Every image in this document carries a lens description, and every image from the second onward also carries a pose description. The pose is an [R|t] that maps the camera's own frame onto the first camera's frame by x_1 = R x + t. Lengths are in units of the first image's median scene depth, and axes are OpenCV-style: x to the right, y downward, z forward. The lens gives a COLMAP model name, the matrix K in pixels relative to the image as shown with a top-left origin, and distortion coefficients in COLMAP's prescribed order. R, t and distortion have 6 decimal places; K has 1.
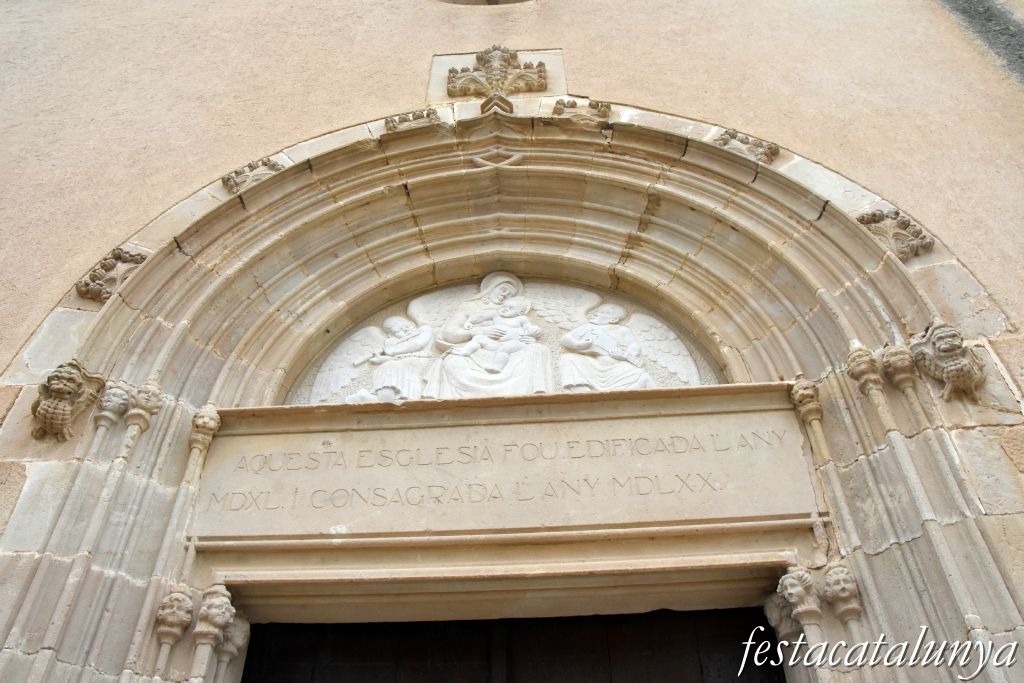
lens RADIAL K [[791.3, 0, 512.0], [0, 791.3, 341.5], [0, 0, 1]] dist [-0.100015, 0.002255]
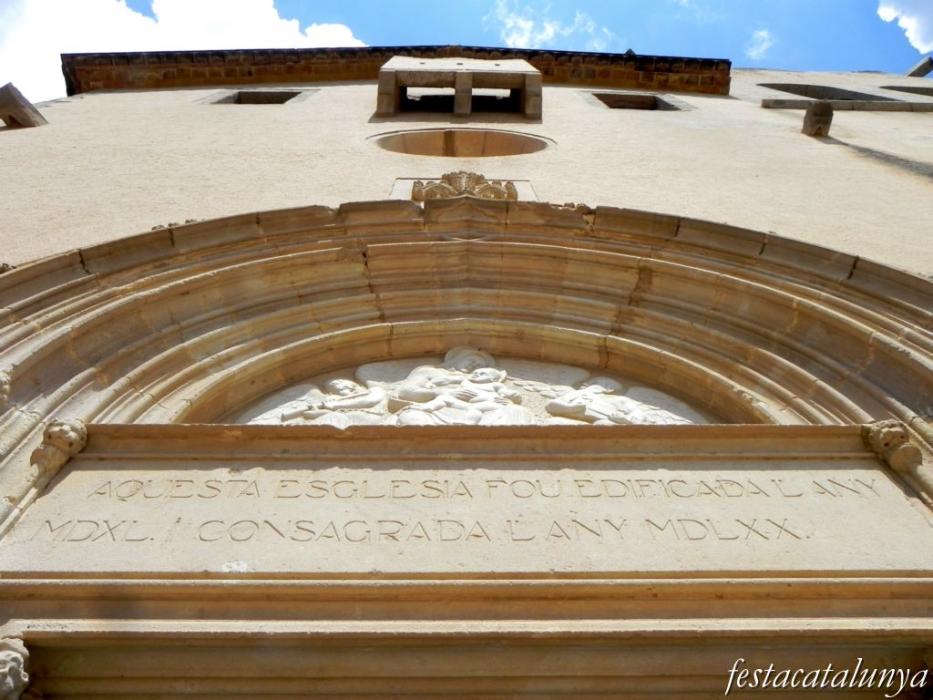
lens RADIAL K [[745.7, 0, 466.5], [0, 745.7, 350.0], [0, 0, 1]] dist [-0.004955, -0.001547]
pose [[0.997004, 0.065331, 0.041417, -0.053871], [-0.046255, 0.932676, -0.357737, 0.222276], [-0.062000, 0.354749, 0.932904, 0.276620]]
